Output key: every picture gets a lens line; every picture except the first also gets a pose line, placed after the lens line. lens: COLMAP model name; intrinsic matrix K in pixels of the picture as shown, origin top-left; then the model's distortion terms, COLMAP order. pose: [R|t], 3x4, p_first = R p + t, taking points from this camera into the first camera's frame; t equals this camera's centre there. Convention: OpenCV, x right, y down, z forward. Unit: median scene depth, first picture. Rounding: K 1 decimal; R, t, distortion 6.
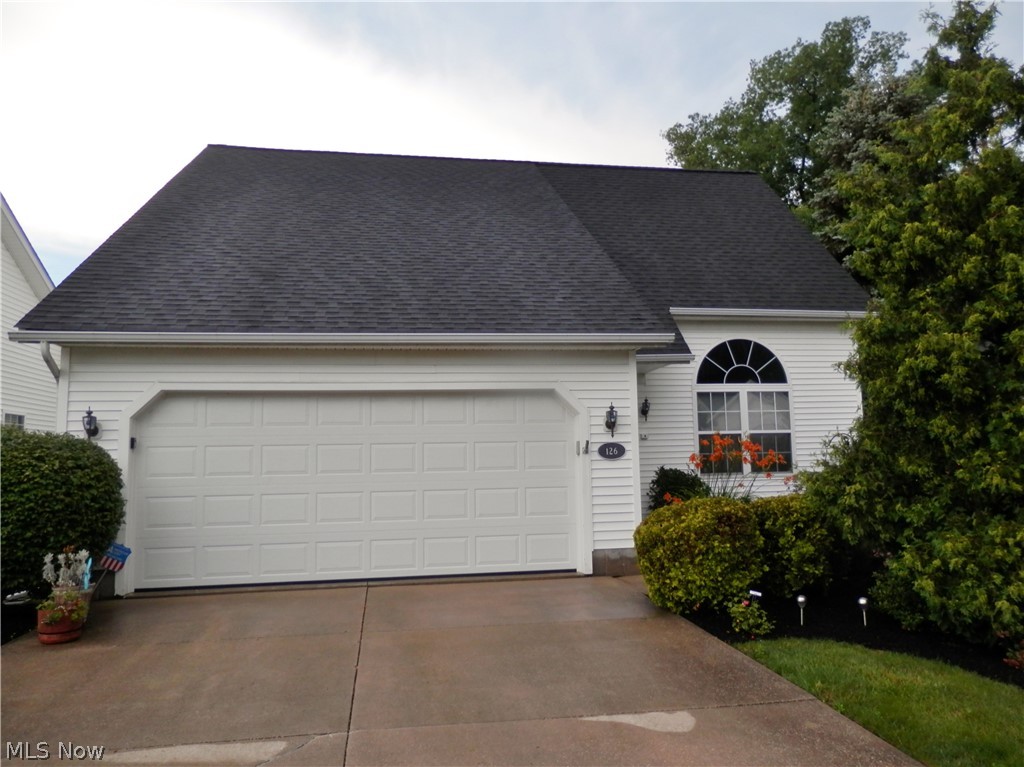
lens RADIAL K [[763.5, 0, 512.0], [0, 763.5, 383.5], [0, 0, 1]] dist [-0.007045, 0.013015]
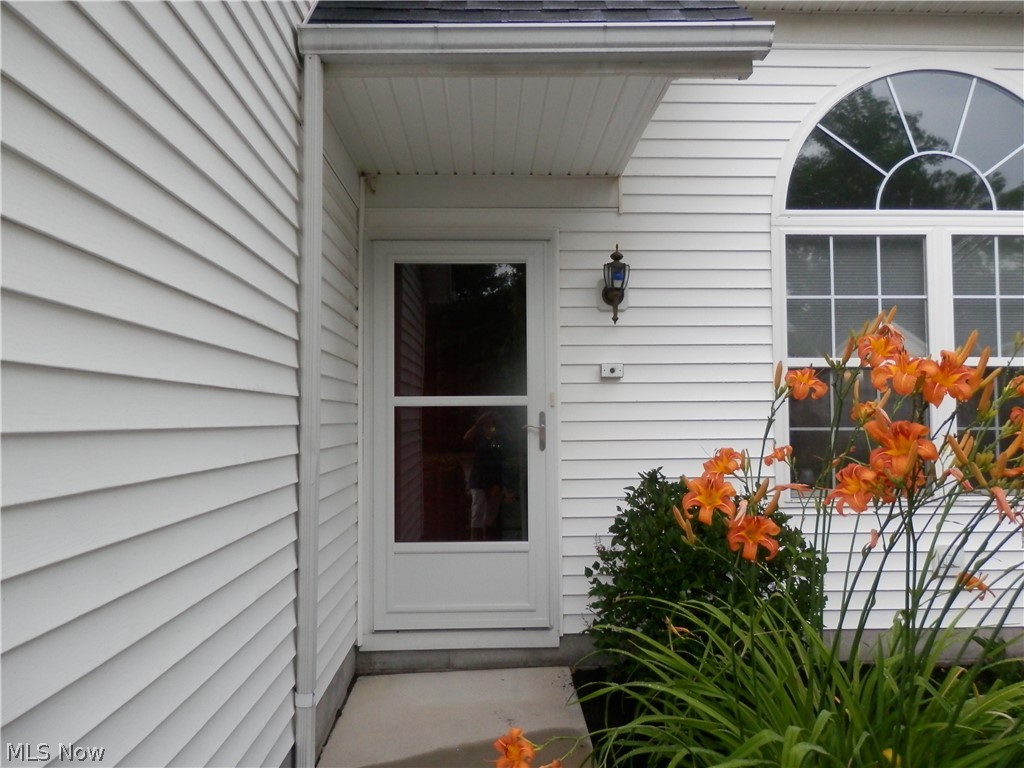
lens RADIAL K [[763.5, 0, 512.0], [0, 763.5, 384.0], [0, 0, 1]] dist [-0.007045, 0.013015]
pose [[0.991892, 0.009759, -0.126709, 0.245671], [-0.002688, 0.998435, 0.055859, 0.080781], [0.127056, -0.055066, 0.990366, 0.965529]]
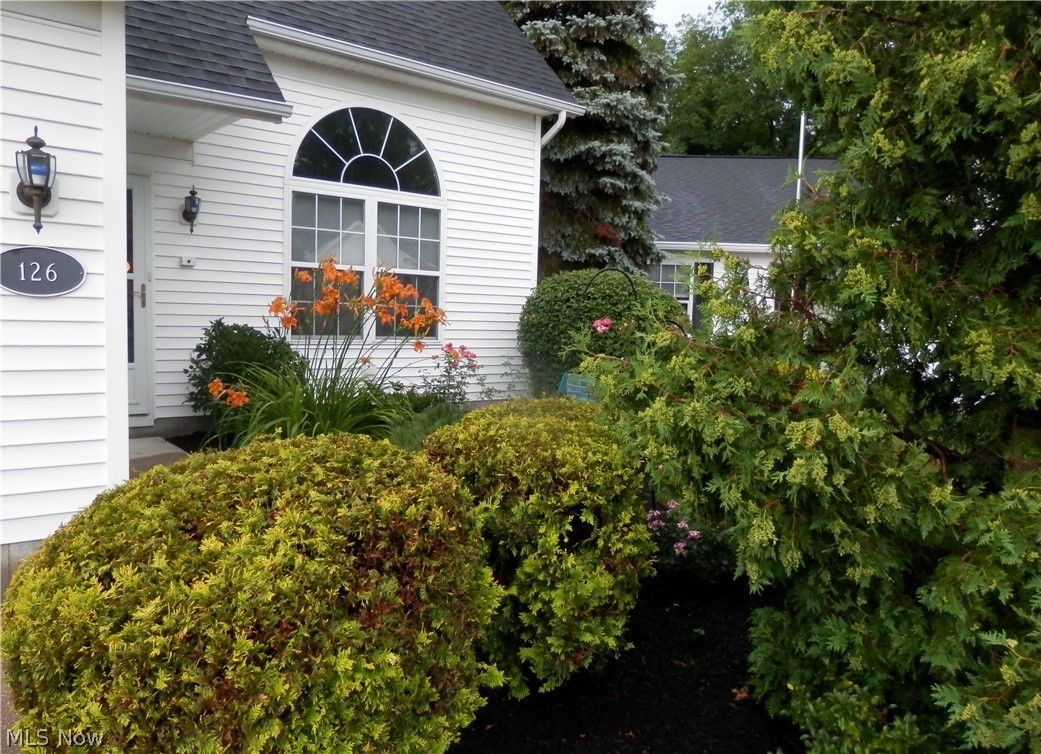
lens RADIAL K [[792.5, 0, 520.5], [0, 792.5, 377.0], [0, 0, 1]] dist [0.003971, 0.001426]
pose [[0.866056, 0.008075, 0.499882, 0.140743], [-0.097253, 0.983491, 0.152604, 0.058868], [-0.490397, -0.180779, 0.852543, 0.573362]]
